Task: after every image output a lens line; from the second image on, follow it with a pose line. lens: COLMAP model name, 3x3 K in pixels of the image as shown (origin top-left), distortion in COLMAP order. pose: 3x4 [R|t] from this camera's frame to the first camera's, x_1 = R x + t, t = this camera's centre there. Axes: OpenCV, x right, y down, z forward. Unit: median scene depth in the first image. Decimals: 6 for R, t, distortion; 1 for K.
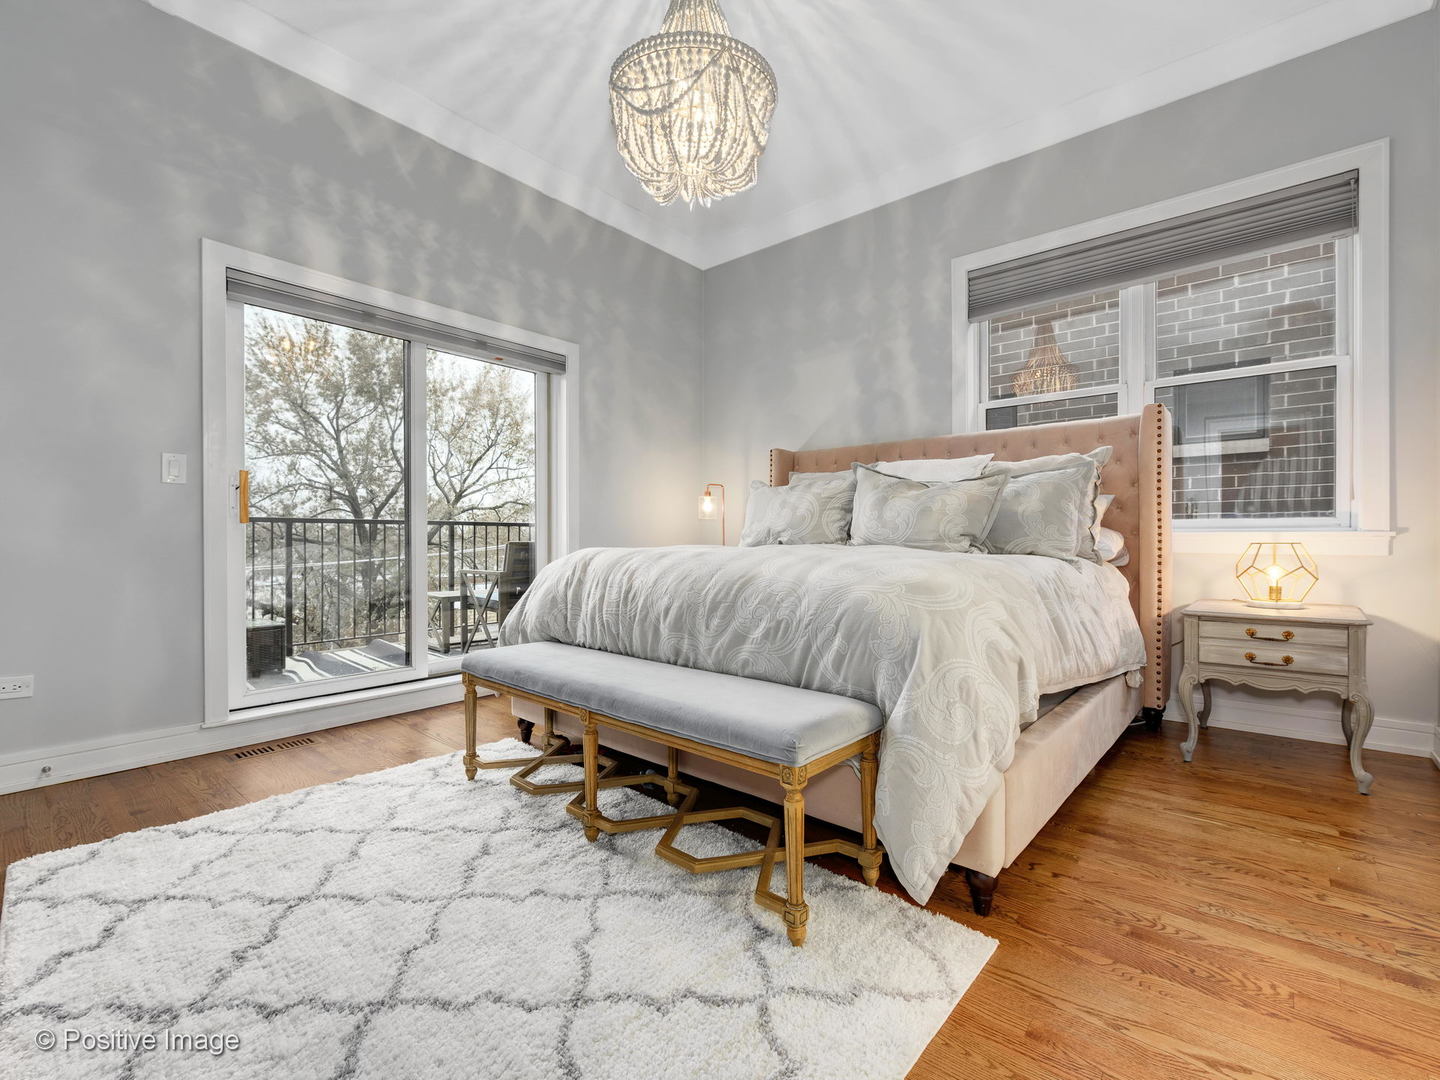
lens RADIAL K [[643.6, 0, 720.0], [0, 643.6, 540.0], [0, 0, 1]] dist [-0.007285, -0.000437]
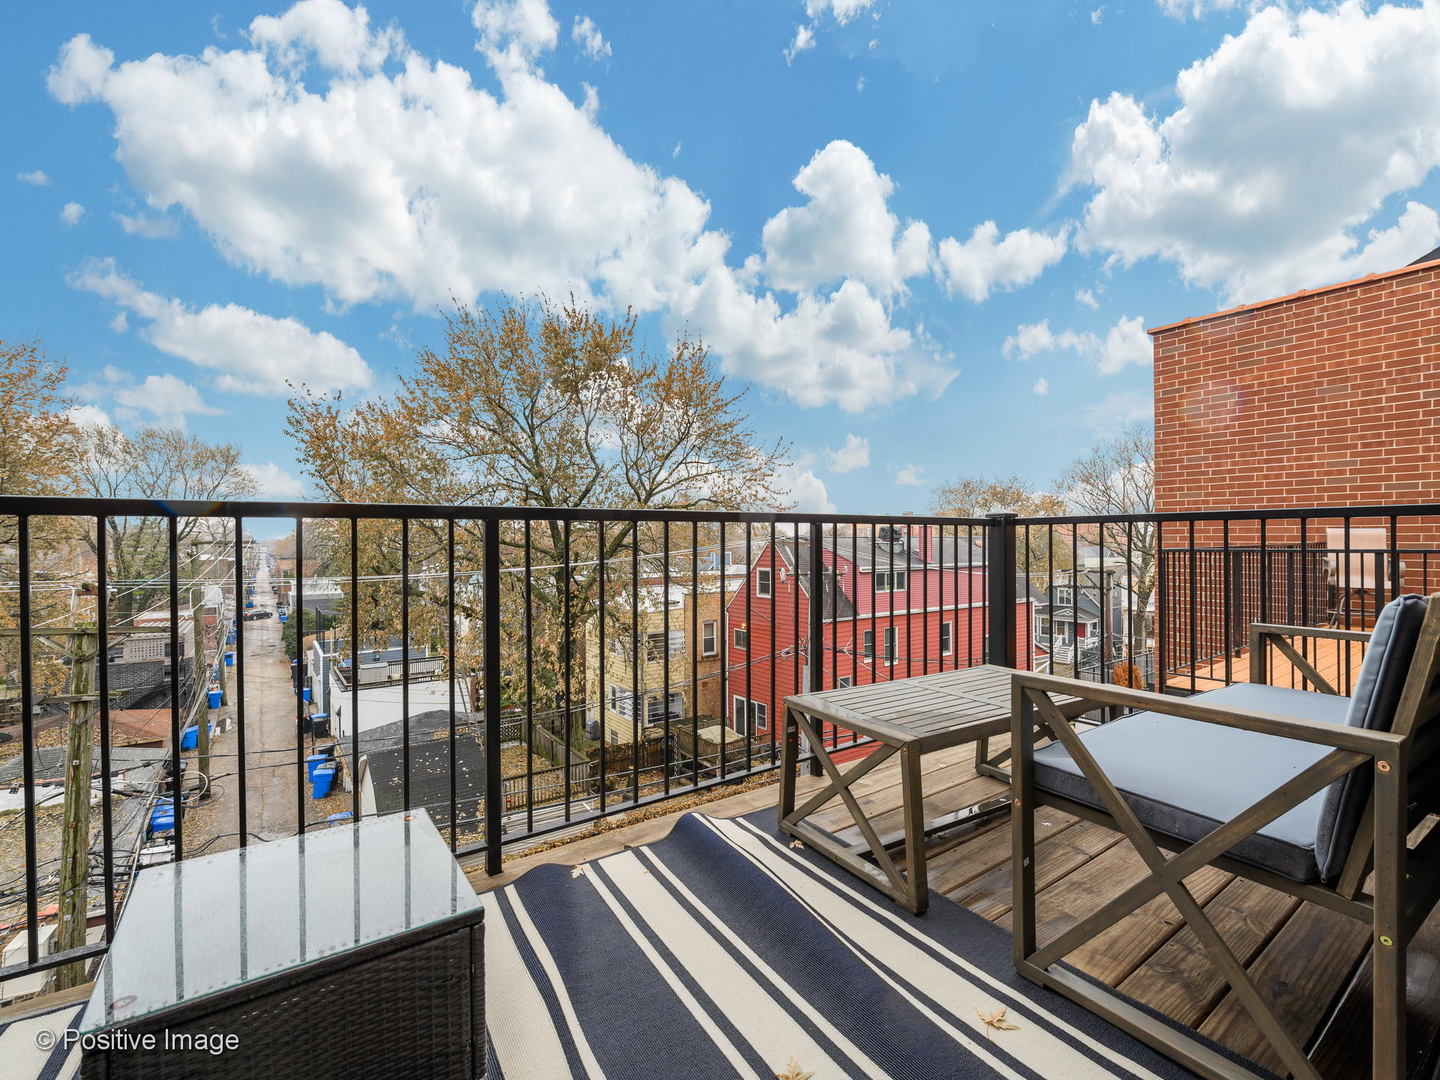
lens RADIAL K [[643.6, 0, 720.0], [0, 643.6, 540.0], [0, 0, 1]] dist [-0.007285, -0.000437]
pose [[0.970477, -0.007050, -0.241091, -0.090677], [0.006094, 0.999970, -0.004712, 0.003050], [0.241117, 0.003104, 0.970491, 0.130794]]
